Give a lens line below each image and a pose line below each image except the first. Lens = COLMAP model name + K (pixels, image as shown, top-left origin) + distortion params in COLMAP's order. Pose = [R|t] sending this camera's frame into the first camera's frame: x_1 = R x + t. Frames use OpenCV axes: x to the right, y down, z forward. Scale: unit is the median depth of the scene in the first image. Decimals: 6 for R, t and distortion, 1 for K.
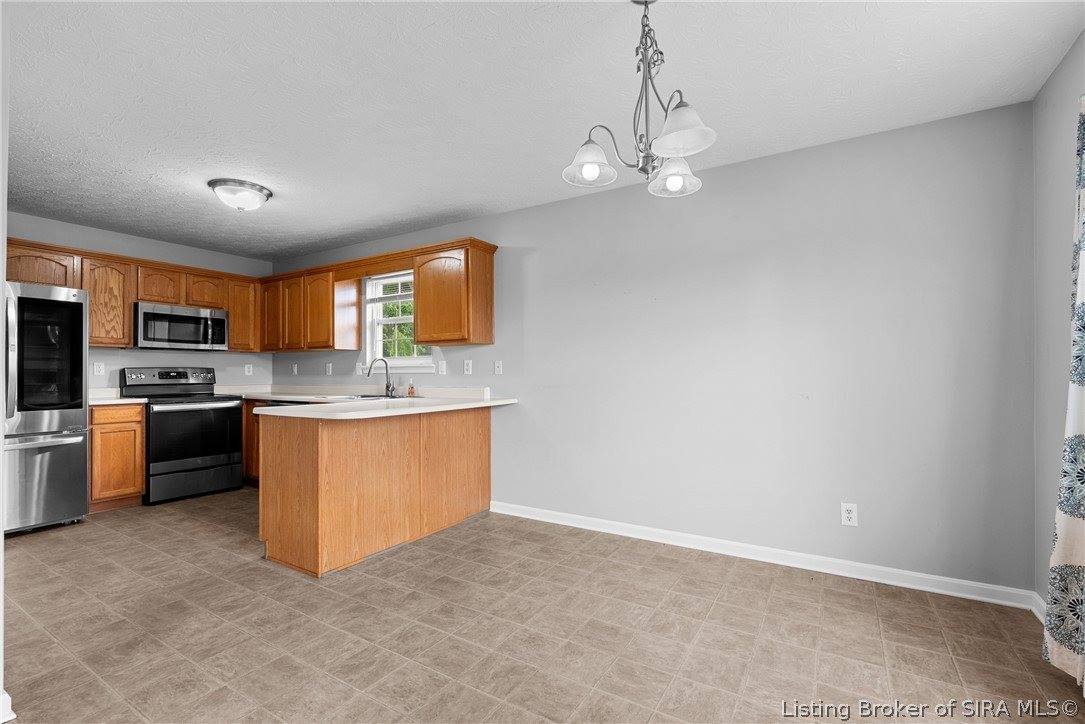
lens RADIAL K [[482.6, 0, 543.3], [0, 482.6, 370.9], [0, 0, 1]] dist [-0.006278, 0.000307]
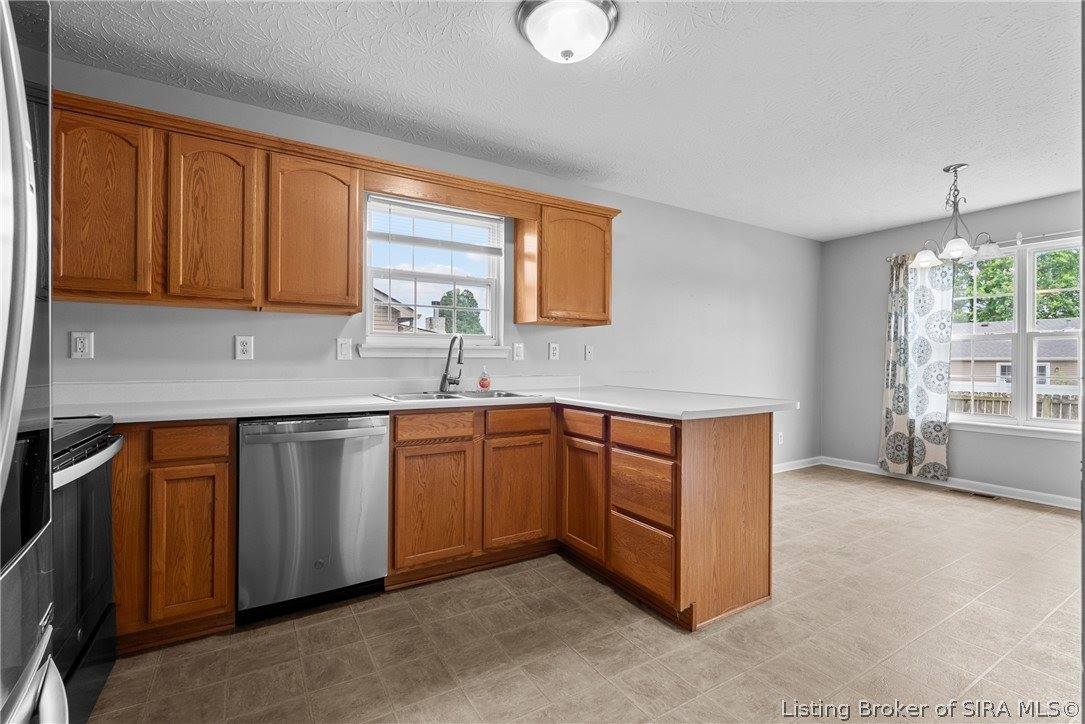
lens RADIAL K [[482.0, 0, 542.1], [0, 482.0, 359.0], [0, 0, 1]] dist [-0.002775, 0.000130]
pose [[0.460675, 0.005239, 0.887553, -0.982159], [-0.009888, 0.999951, -0.000771, 0.007064], [-0.887514, -0.008421, 0.460704, 0.674634]]
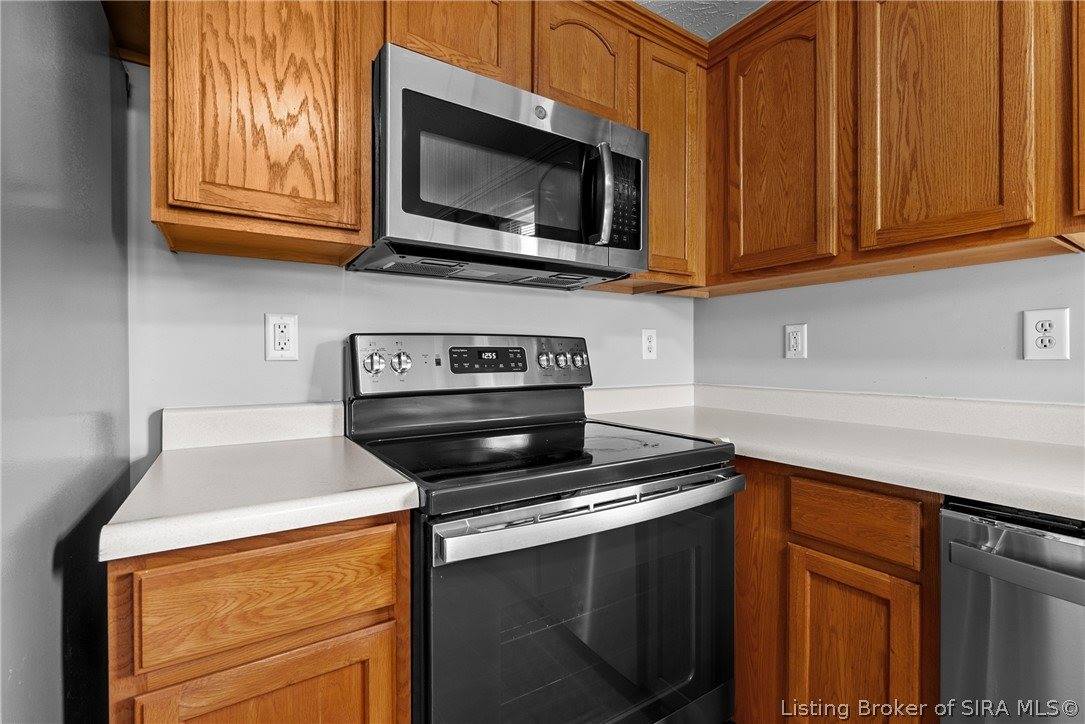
lens RADIAL K [[482.0, 0, 542.1], [0, 482.0, 359.0], [0, 0, 1]] dist [-0.002775, 0.000130]
pose [[0.901500, 0.000550, -0.432779, -0.748509], [0.003235, 0.999963, 0.008008, 0.007510], [0.432767, -0.008619, 0.901465, 0.912624]]
